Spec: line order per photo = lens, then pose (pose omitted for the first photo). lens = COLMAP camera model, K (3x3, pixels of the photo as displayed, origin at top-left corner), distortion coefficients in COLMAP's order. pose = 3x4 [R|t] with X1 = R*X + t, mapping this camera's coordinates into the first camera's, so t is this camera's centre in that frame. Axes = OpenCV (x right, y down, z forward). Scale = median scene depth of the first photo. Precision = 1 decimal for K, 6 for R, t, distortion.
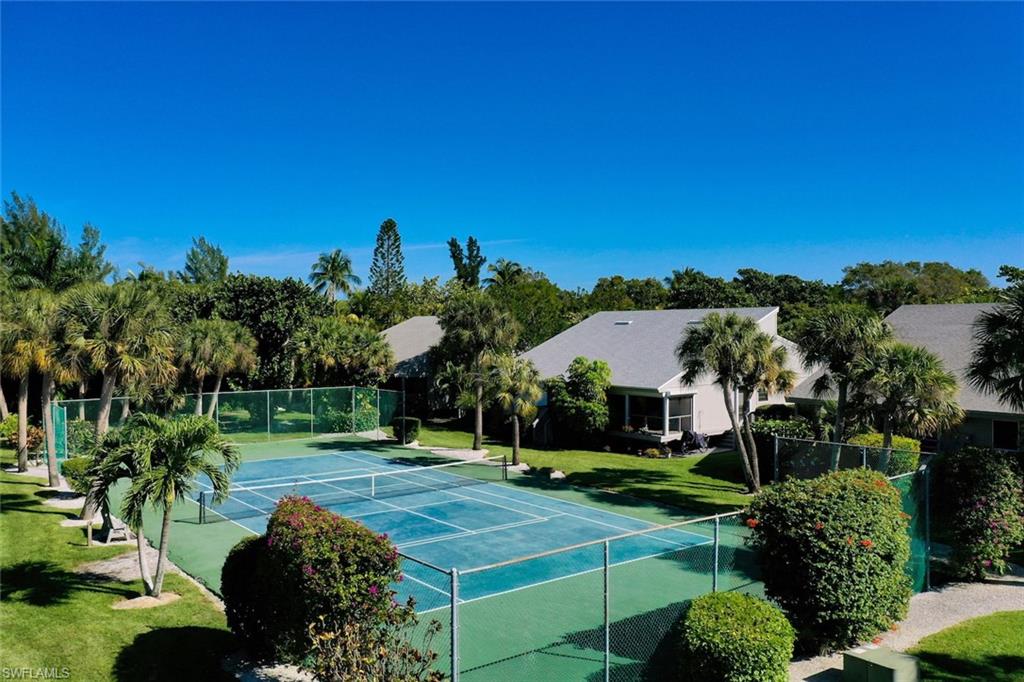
lens RADIAL K [[822.2, 0, 510.5], [0, 822.2, 338.4], [0, 0, 1]] dist [0.014317, -0.004309]
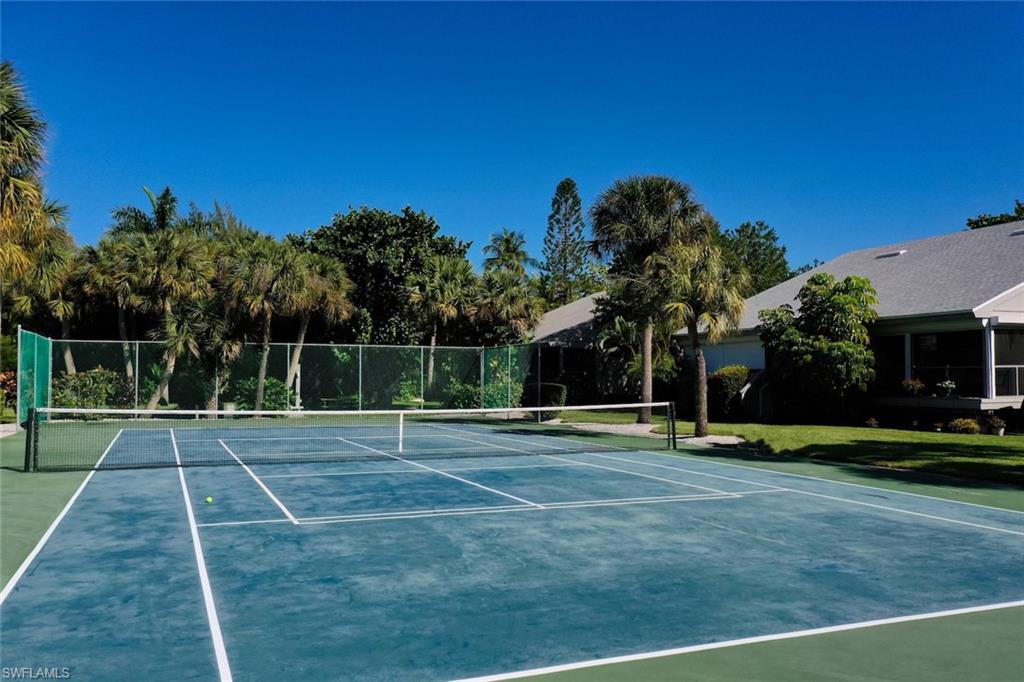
lens RADIAL K [[822.2, 0, 511.6], [0, 822.2, 345.6], [0, 0, 1]] dist [0.014317, -0.004309]
pose [[0.963195, -0.007052, -0.268712, 0.028572], [-0.006995, 0.998660, -0.051284, 0.104187], [0.268714, 0.051276, 0.961854, 0.356569]]
